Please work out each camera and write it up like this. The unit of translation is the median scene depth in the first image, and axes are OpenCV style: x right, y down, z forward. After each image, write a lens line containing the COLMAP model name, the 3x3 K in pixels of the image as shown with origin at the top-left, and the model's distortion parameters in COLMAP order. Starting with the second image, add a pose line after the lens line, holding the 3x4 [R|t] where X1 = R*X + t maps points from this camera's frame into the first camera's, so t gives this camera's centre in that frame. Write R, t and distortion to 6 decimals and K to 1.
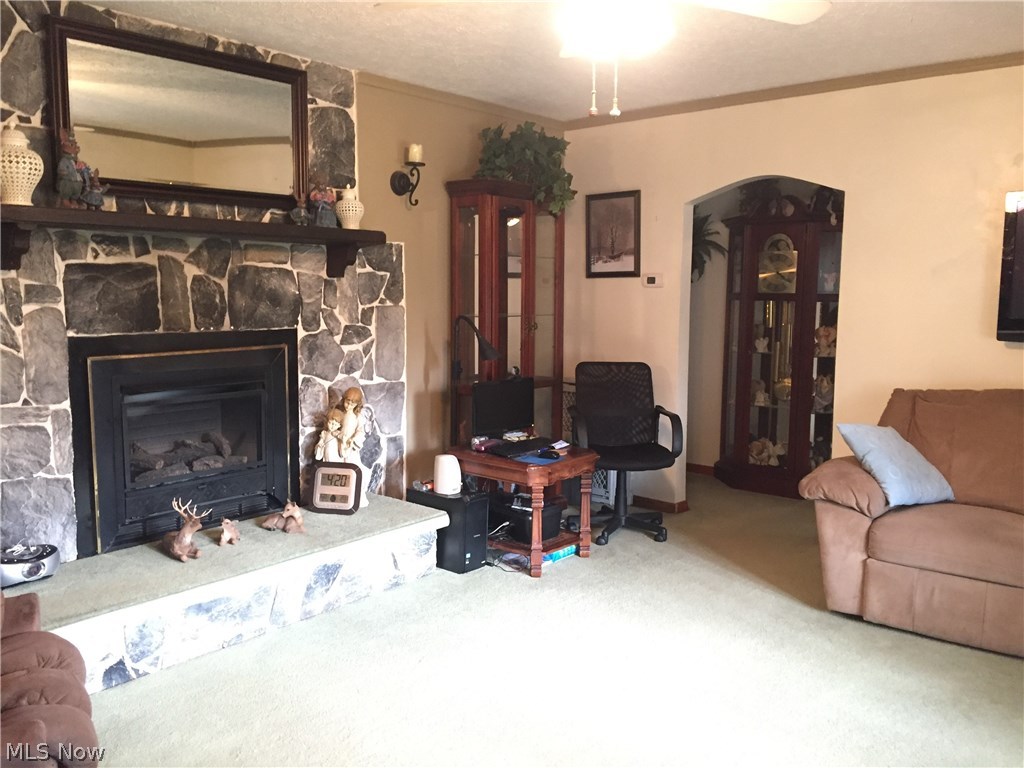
lens RADIAL K [[862.5, 0, 511.6], [0, 862.5, 383.5], [0, 0, 1]] dist [0.031478, -0.050066]
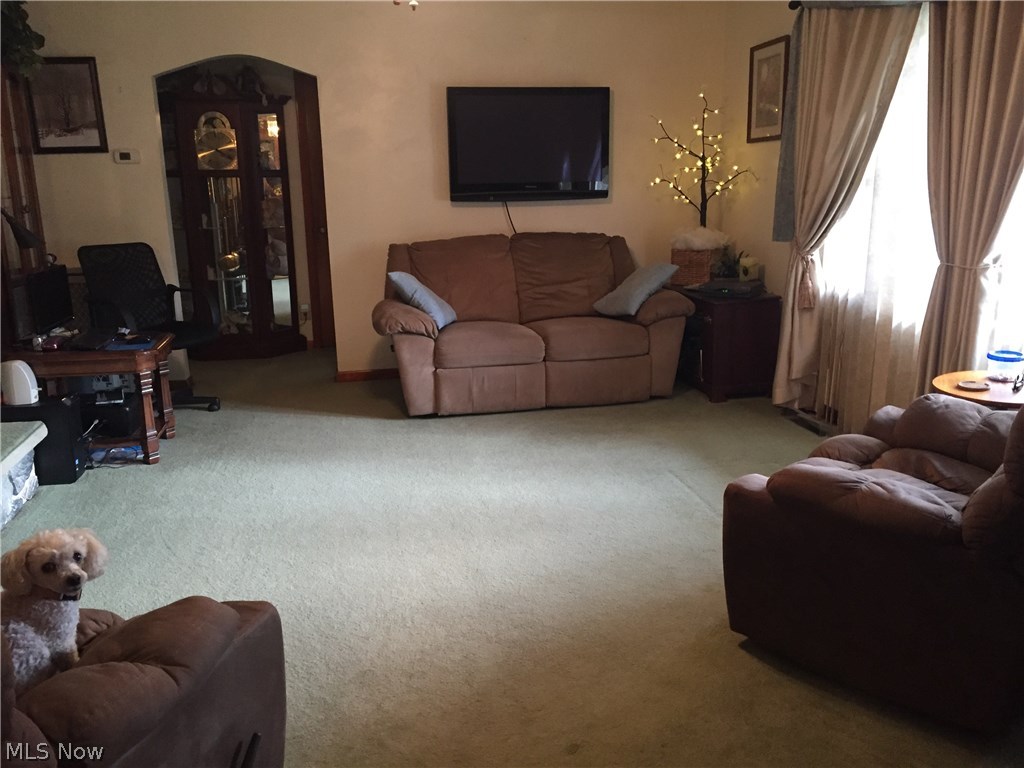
lens RADIAL K [[862.5, 0, 512.0], [0, 862.5, 387.2], [0, 0, 1]] dist [0.031478, -0.050066]
pose [[0.621546, -0.200647, 0.757246, -0.441977], [0.100114, 0.979061, 0.177248, 0.005137], [-0.776954, -0.034357, 0.628619, 0.066248]]
